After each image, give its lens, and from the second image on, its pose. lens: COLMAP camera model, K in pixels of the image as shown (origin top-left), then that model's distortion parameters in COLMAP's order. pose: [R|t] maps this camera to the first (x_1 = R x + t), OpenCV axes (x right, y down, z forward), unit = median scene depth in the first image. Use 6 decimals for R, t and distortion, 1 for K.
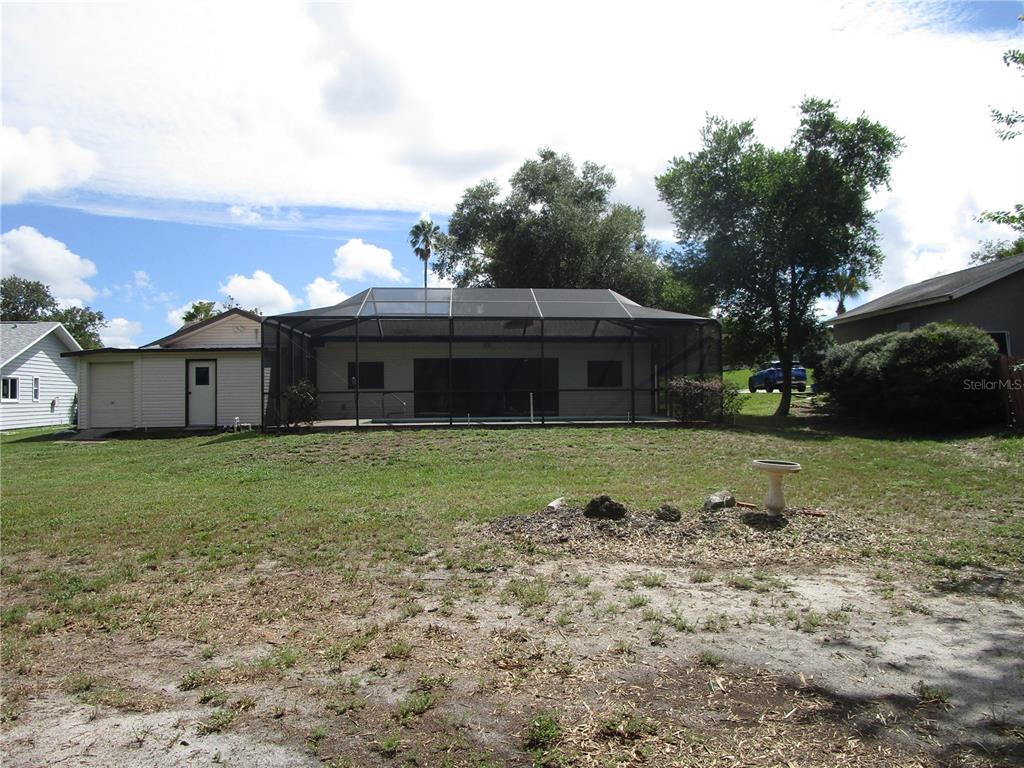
lens RADIAL K [[710.4, 0, 508.5], [0, 710.4, 371.6], [0, 0, 1]] dist [-0.028898, 0.000939]
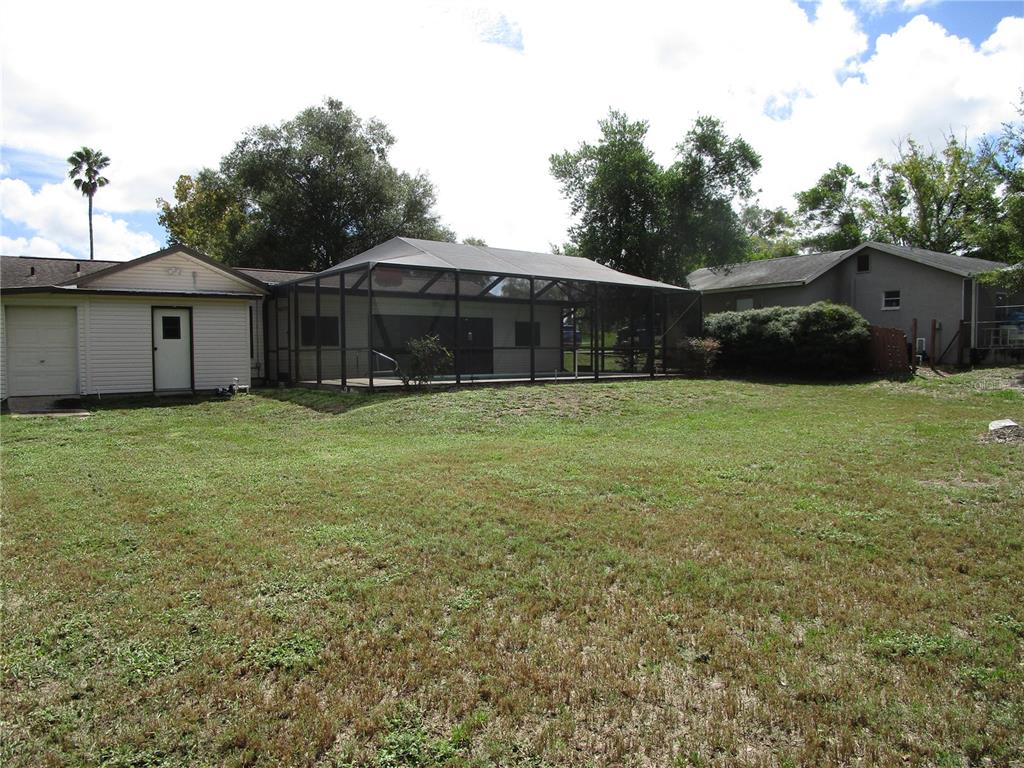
lens RADIAL K [[710.4, 0, 508.5], [0, 710.4, 371.6], [0, 0, 1]] dist [-0.028898, 0.000939]
pose [[0.840348, -0.010698, 0.541941, -0.510492], [-0.016487, 0.998838, 0.045282, 0.012532], [-0.541796, -0.046988, 0.839196, 0.111839]]
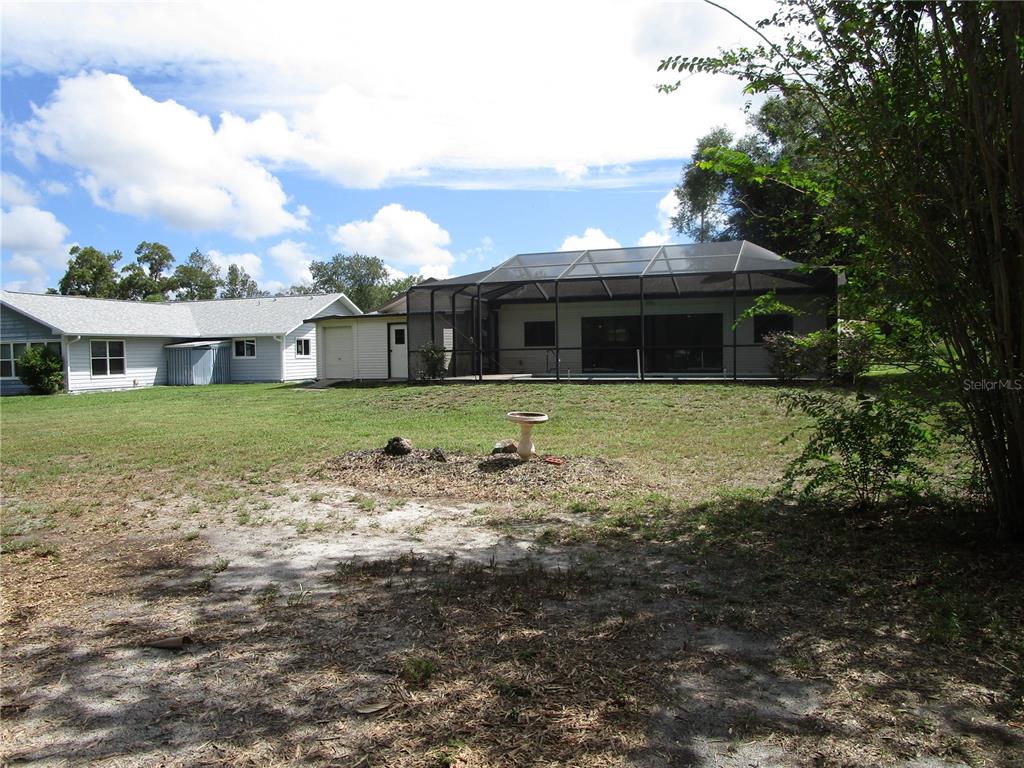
lens RADIAL K [[710.4, 0, 508.5], [0, 710.4, 371.6], [0, 0, 1]] dist [-0.028898, 0.000939]
pose [[0.900583, 0.009287, -0.434585, 0.244671], [0.018940, 0.997984, 0.060575, -0.003809], [0.434272, -0.062783, 0.898591, -0.012504]]
